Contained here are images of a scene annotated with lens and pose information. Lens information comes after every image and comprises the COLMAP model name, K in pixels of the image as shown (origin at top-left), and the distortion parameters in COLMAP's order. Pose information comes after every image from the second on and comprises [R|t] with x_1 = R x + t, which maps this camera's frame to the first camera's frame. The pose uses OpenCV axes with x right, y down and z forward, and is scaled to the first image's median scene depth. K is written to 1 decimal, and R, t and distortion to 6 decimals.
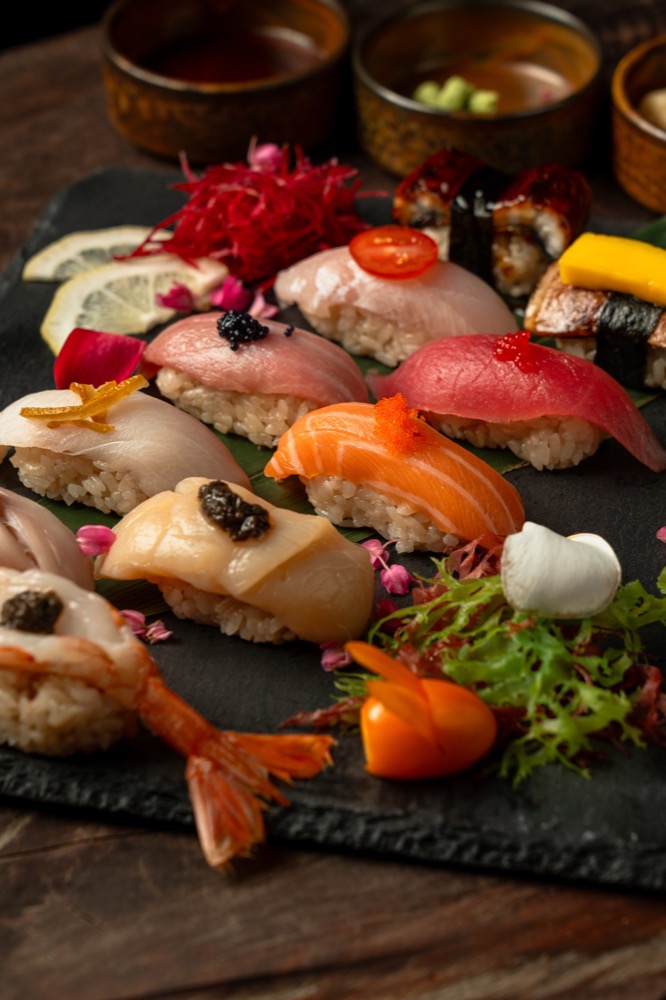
lens RADIAL K [[2973.0, 0, 333.0], [0, 2973.0, 500.0], [0, 0, 1]] dist [0.106395, -0.267438]
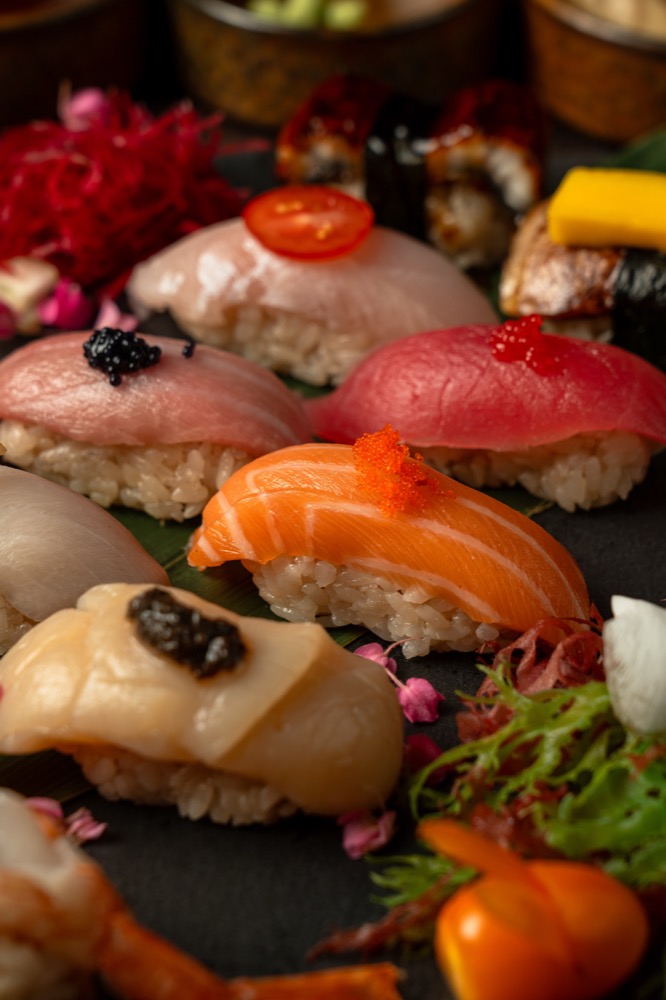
lens RADIAL K [[2973.0, 0, 333.0], [0, 2973.0, 500.0], [0, 0, 1]] dist [0.106395, -0.267438]
pose [[0.984020, -0.108620, 0.141091, -0.083899], [0.108101, 0.994075, 0.011364, -0.026881], [-0.141489, 0.004070, 0.989931, 0.320719]]
